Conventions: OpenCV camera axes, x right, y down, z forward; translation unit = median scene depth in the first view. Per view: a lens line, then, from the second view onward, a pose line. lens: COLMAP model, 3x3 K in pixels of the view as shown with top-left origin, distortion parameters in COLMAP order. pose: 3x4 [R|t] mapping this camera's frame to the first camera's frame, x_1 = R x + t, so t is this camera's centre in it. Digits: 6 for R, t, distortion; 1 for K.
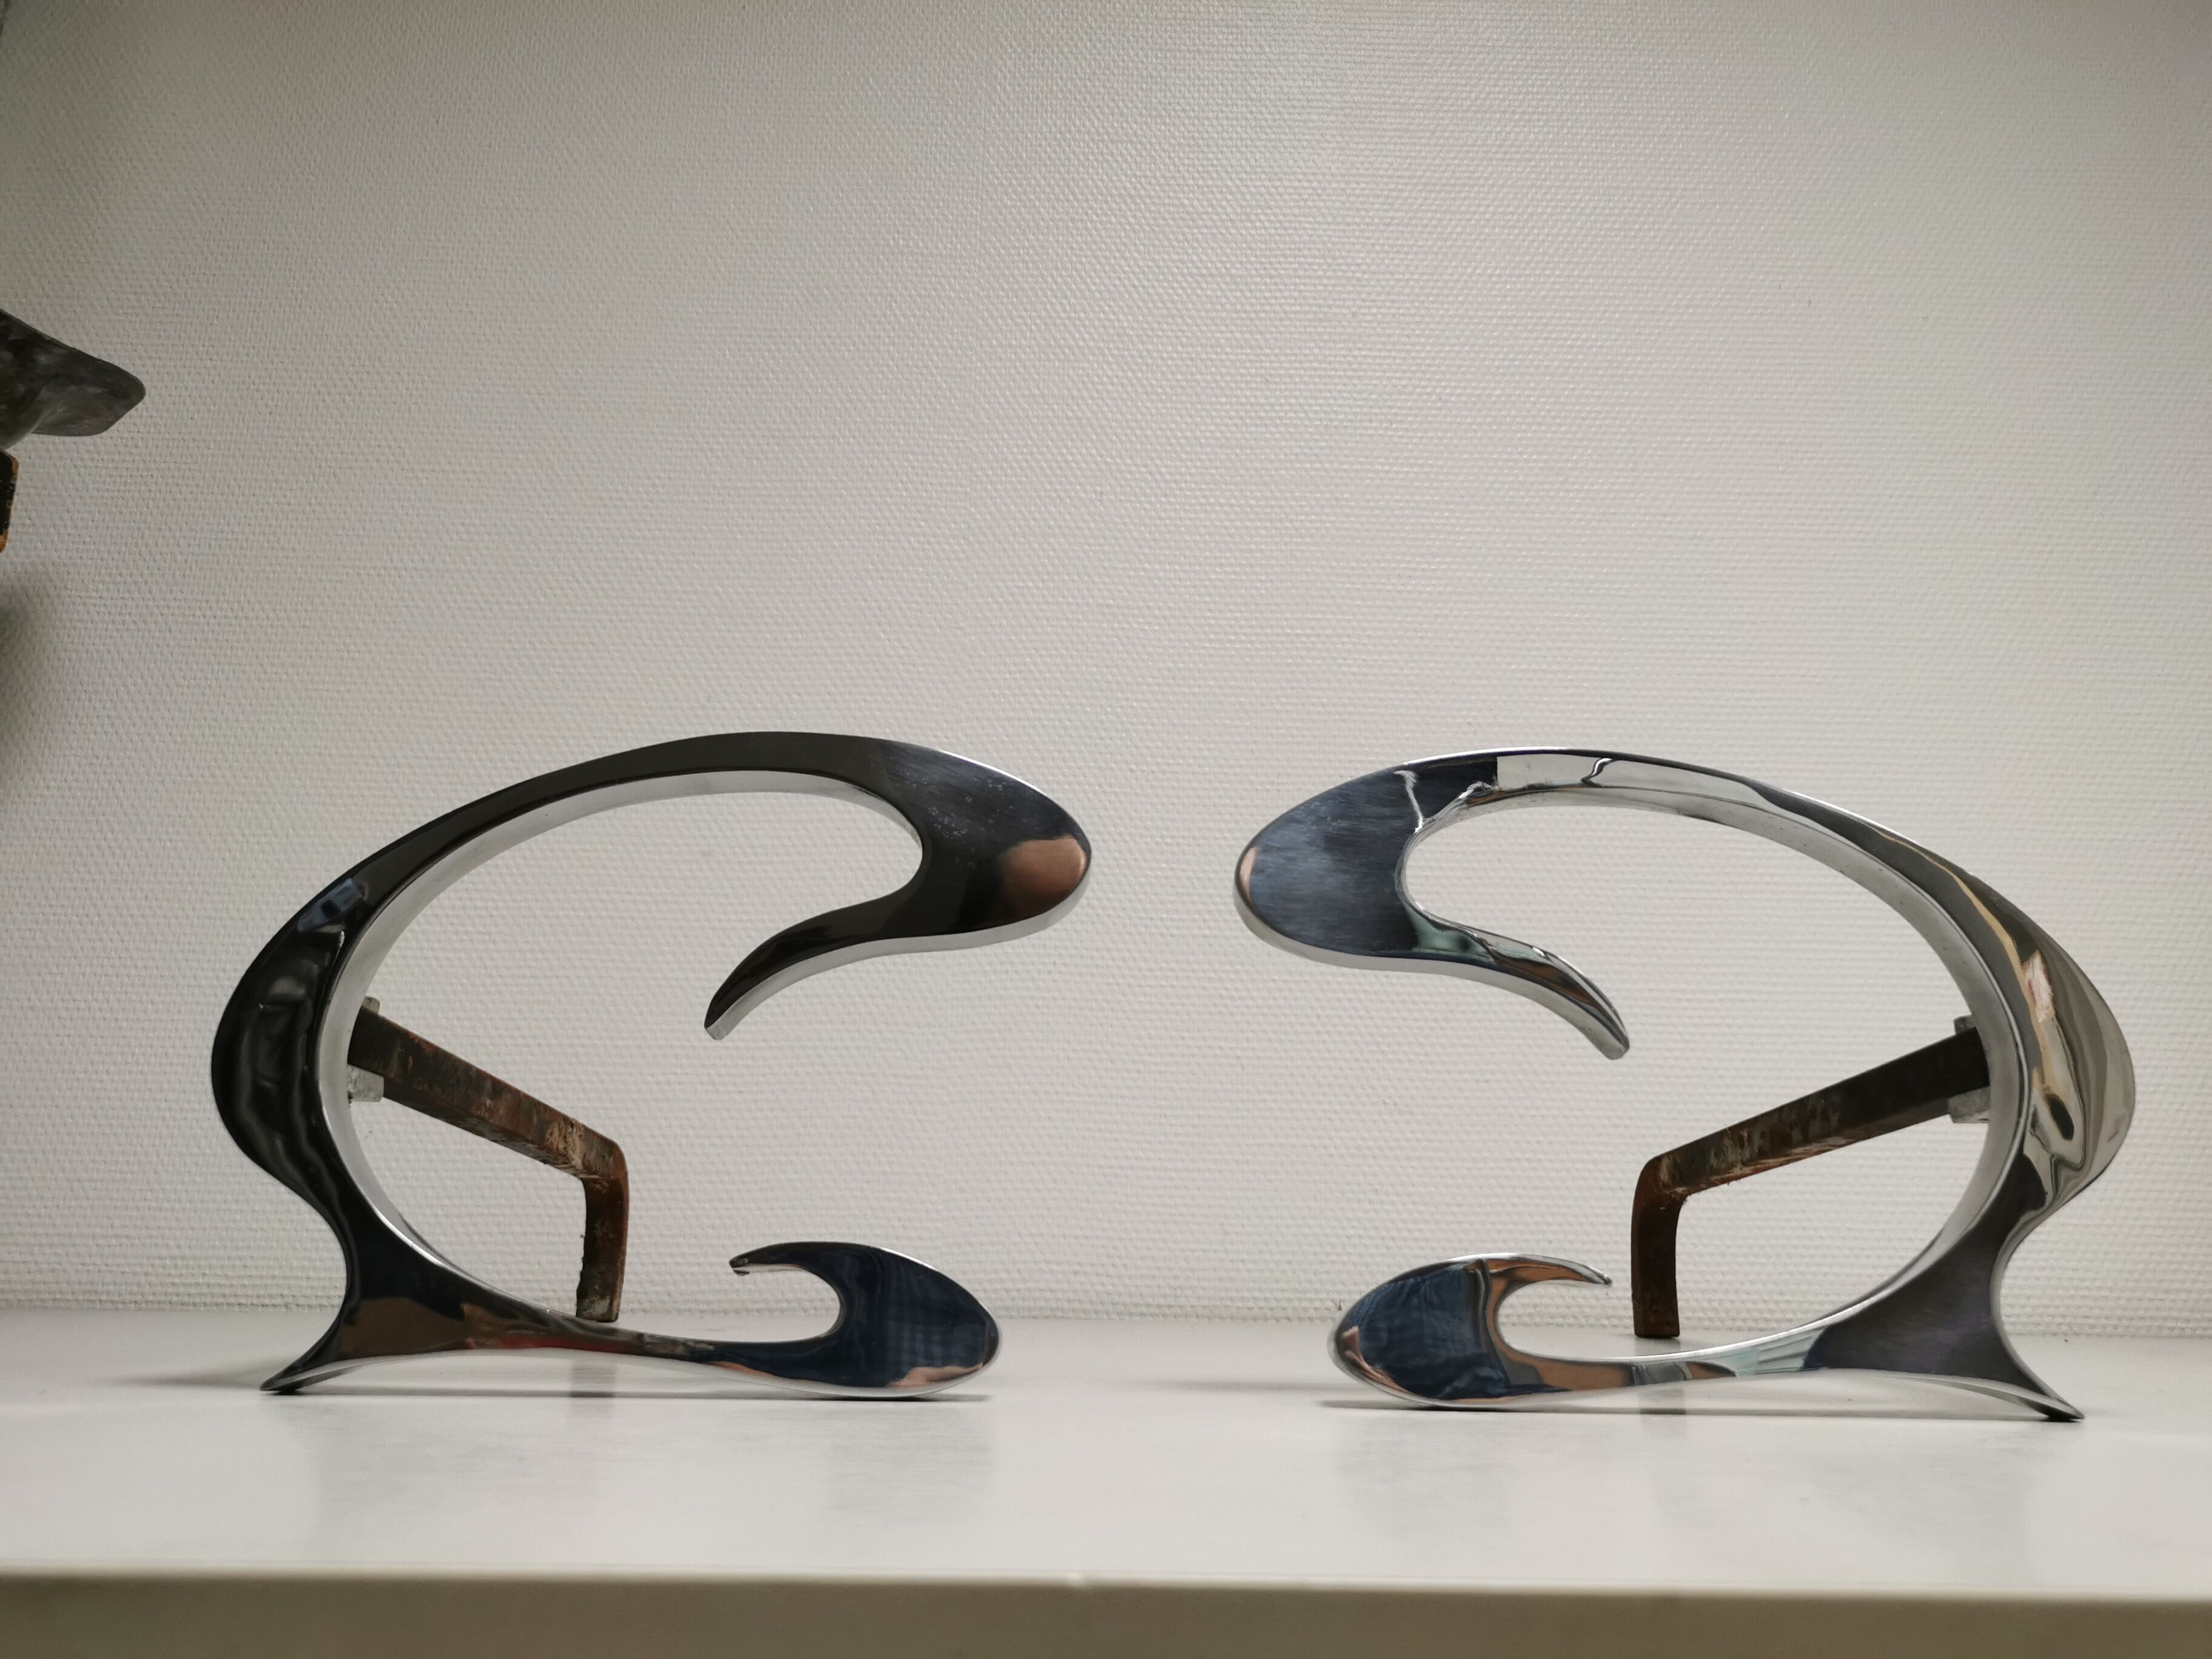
lens RADIAL K [[1725.7, 0, 1102.9], [0, 1725.7, 815.0], [0, 0, 1]] dist [0.029211, -0.031676]
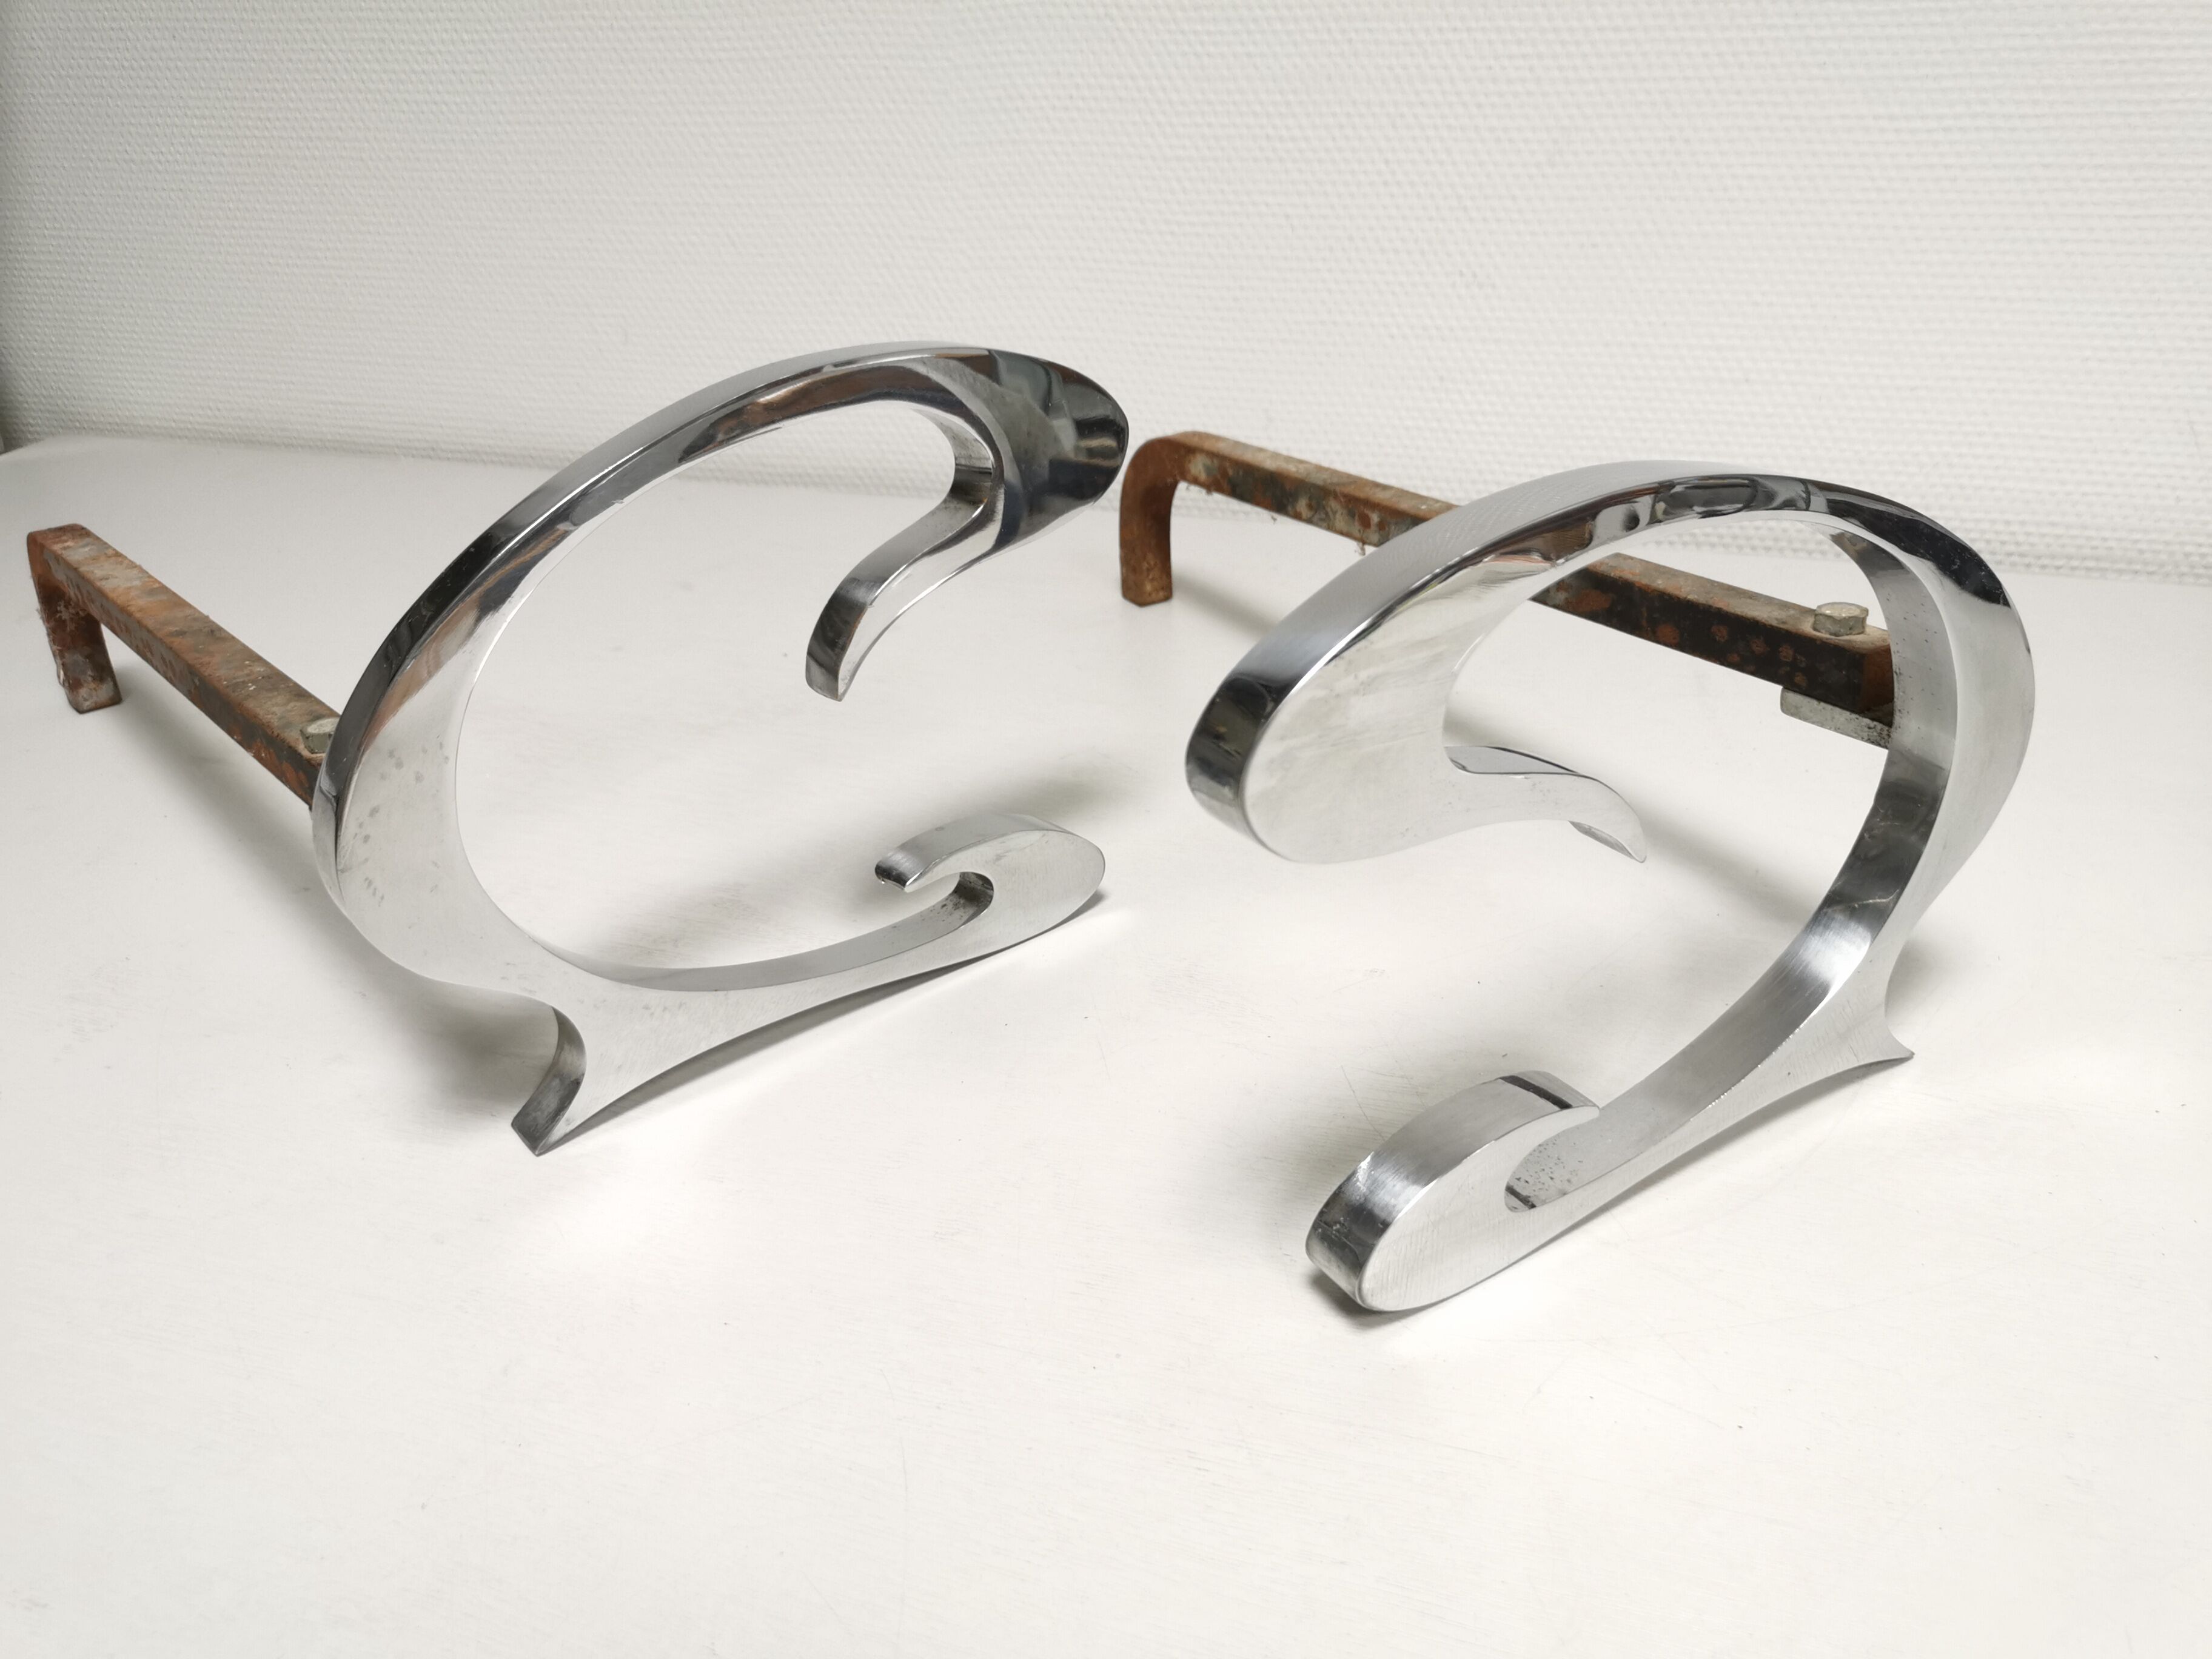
lens RADIAL K [[1725.7, 0, 1106.4], [0, 1725.7, 830.3], [0, 0, 1]] dist [0.029211, -0.031676]
pose [[0.946307, 0.110398, -0.303836, 0.285456], [0.127108, 0.737111, 0.663710, -0.208345], [0.297233, -0.666693, 0.683500, 0.211639]]
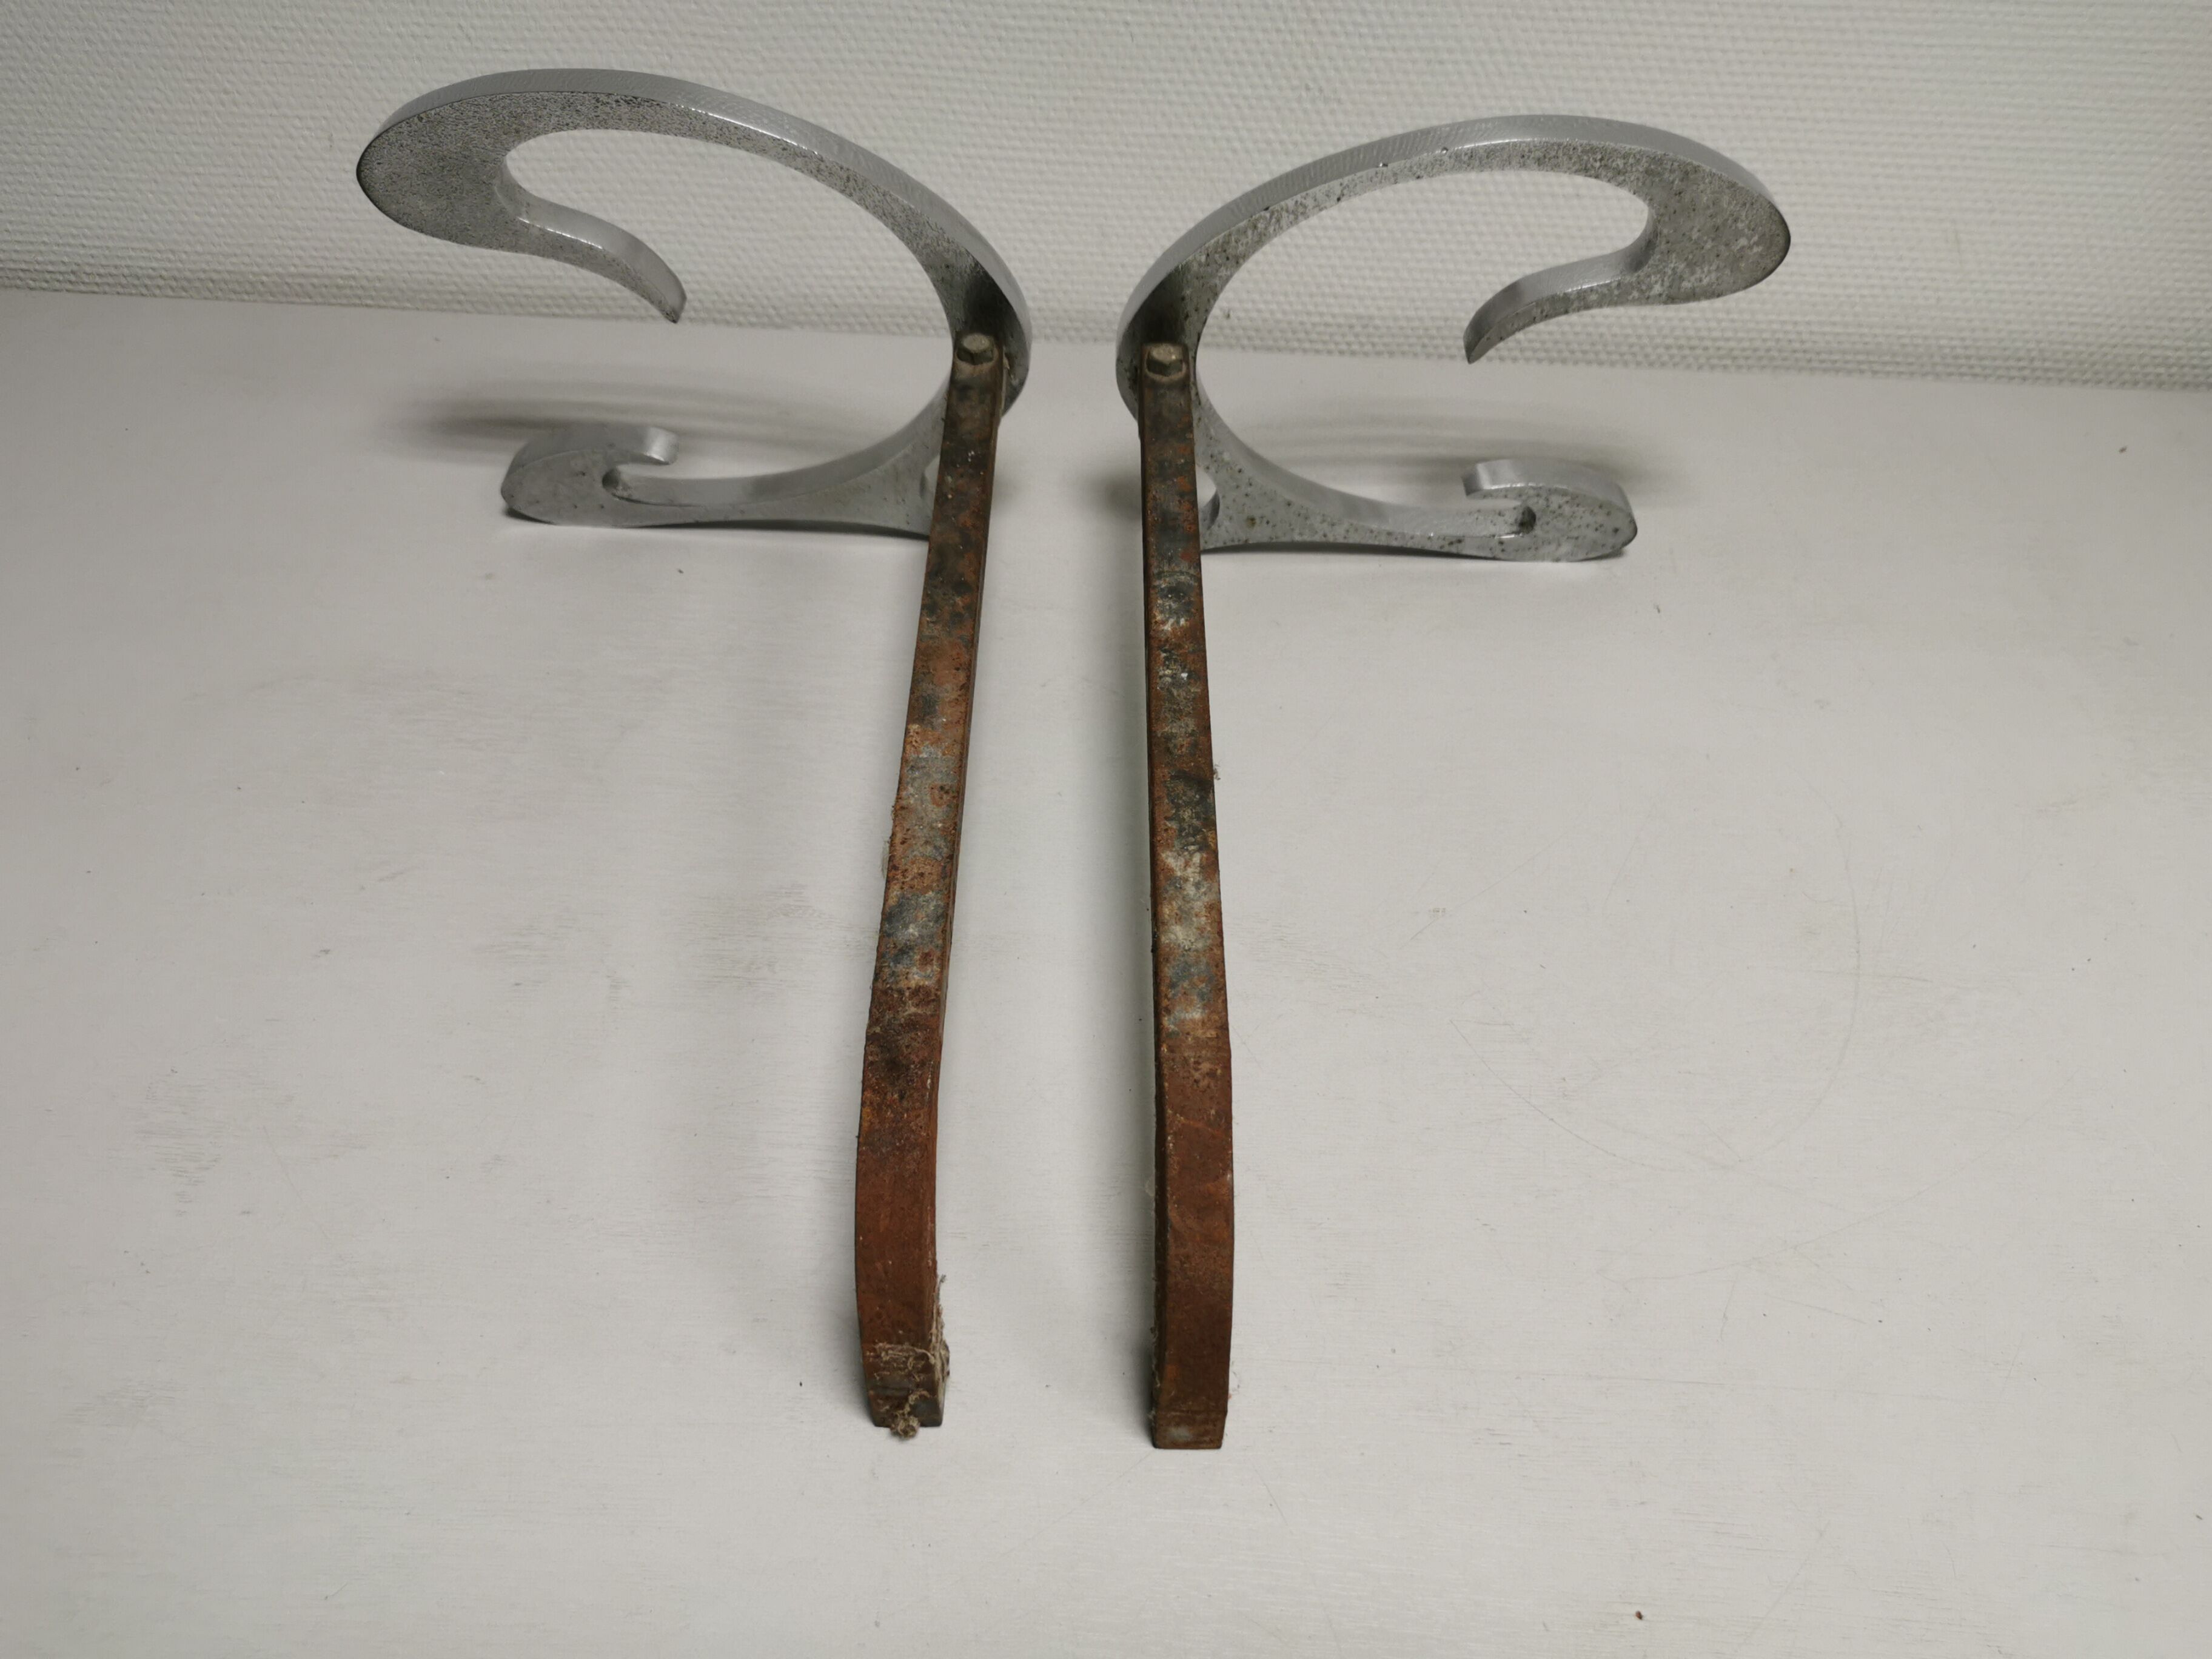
lens RADIAL K [[1818.0, 0, 1114.7], [0, 1818.0, 840.7], [0, 0, 1]] dist [0.039939, -0.048147]
pose [[0.998827, 0.042273, -0.023608, 0.109602], [-0.003979, 0.557597, 0.830102, -0.345192], [0.048254, -0.829035, 0.557111, 0.235593]]
